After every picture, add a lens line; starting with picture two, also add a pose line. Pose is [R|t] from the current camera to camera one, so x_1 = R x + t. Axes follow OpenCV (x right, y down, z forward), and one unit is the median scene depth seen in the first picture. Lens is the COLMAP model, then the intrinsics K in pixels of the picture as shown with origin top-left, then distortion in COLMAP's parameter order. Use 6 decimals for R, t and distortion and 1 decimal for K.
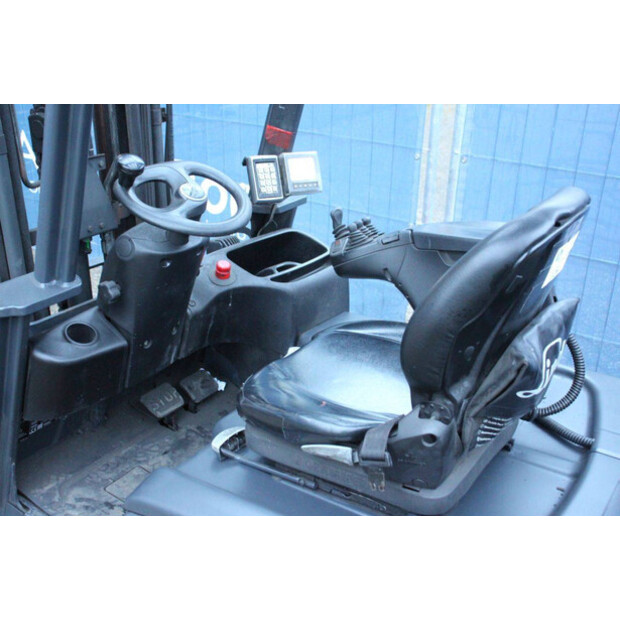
lens RADIAL K [[736.7, 0, 307.8], [0, 736.7, 310.4], [0, 0, 1]] dist [0.012526, 0.000000]
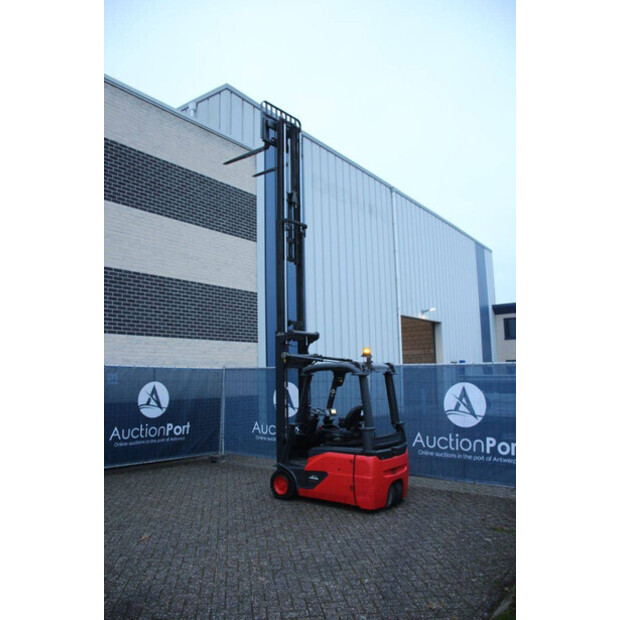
lens RADIAL K [[509.8, 0, 305.4], [0, 509.8, 313.4], [0, 0, 1]] dist [-0.162438, 0.133233]
pose [[0.996897, -0.032537, -0.071681, 0.084995], [-0.008898, 0.858175, -0.513280, 1.246021], [0.078216, 0.512325, 0.855222, -2.959205]]
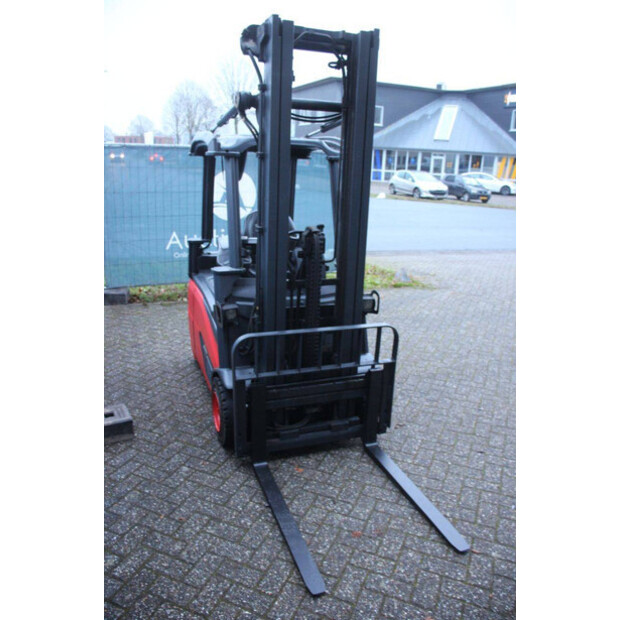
lens RADIAL K [[509.8, 0, 311.8], [0, 509.8, 315.0], [0, 0, 1]] dist [-0.162438, 0.133233]
pose [[-0.813835, -0.211490, 0.541243, -1.229034], [0.191090, 0.782214, 0.592980, -1.003550], [-0.548778, 0.586014, -0.596180, 2.087062]]
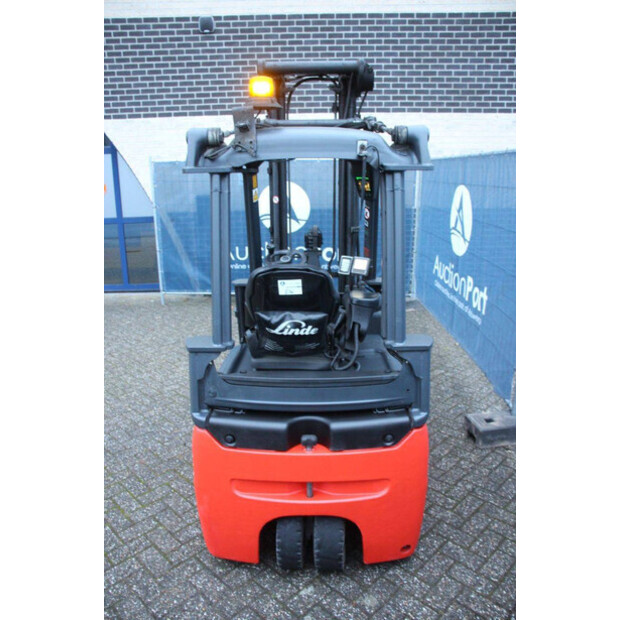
lens RADIAL K [[509.8, 0, 309.0], [0, 509.8, 313.3], [0, 0, 1]] dist [-0.162438, 0.133233]
pose [[0.542538, 0.205956, -0.814392, 1.268069], [-0.325358, 0.945328, 0.022320, -0.028336], [0.774464, 0.252859, 0.579886, -0.027960]]
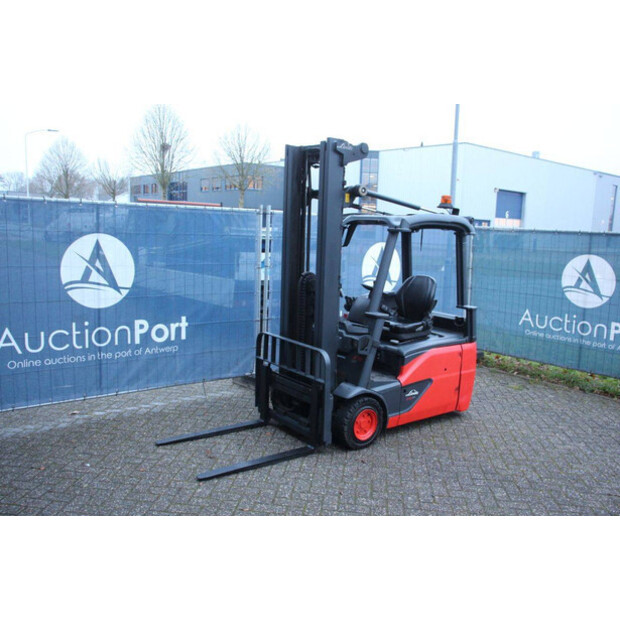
lens RADIAL K [[553.2, 0, 314.7], [0, 553.2, 311.0], [0, 0, 1]] dist [-0.127387, 0.105376]
pose [[0.313789, -0.137837, 0.939435, -2.675080], [0.351639, 0.935925, 0.019868, -0.182273], [-0.881979, 0.324107, 0.342152, 0.201769]]
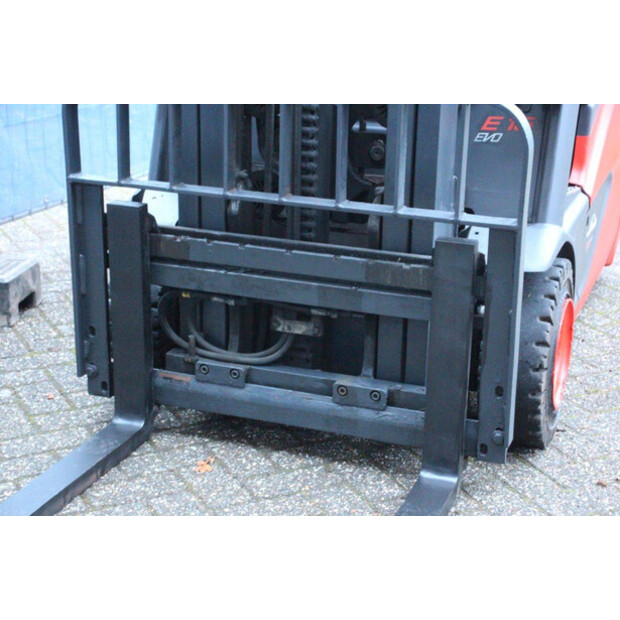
lens RADIAL K [[1236.6, 0, 315.0], [0, 1236.6, 311.2], [0, 0, 1]] dist [0.267628, 0.000000]
pose [[-0.238807, -0.324317, 0.915308, -1.744663], [0.368275, 0.841917, 0.394397, -0.359188], [-0.898524, 0.431270, -0.081618, 1.366260]]
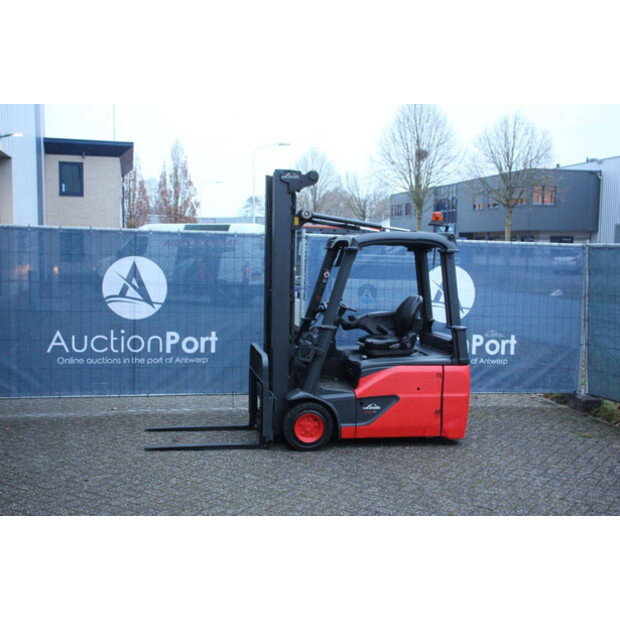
lens RADIAL K [[776.0, 0, 316.1], [0, 776.0, 309.8], [0, 0, 1]] dist [0.024339, 0.000000]
pose [[0.696842, -0.049563, 0.715510, -2.978864], [0.278156, 0.938206, -0.205910, 0.646019], [-0.661090, 0.342511, 0.667567, -1.657151]]
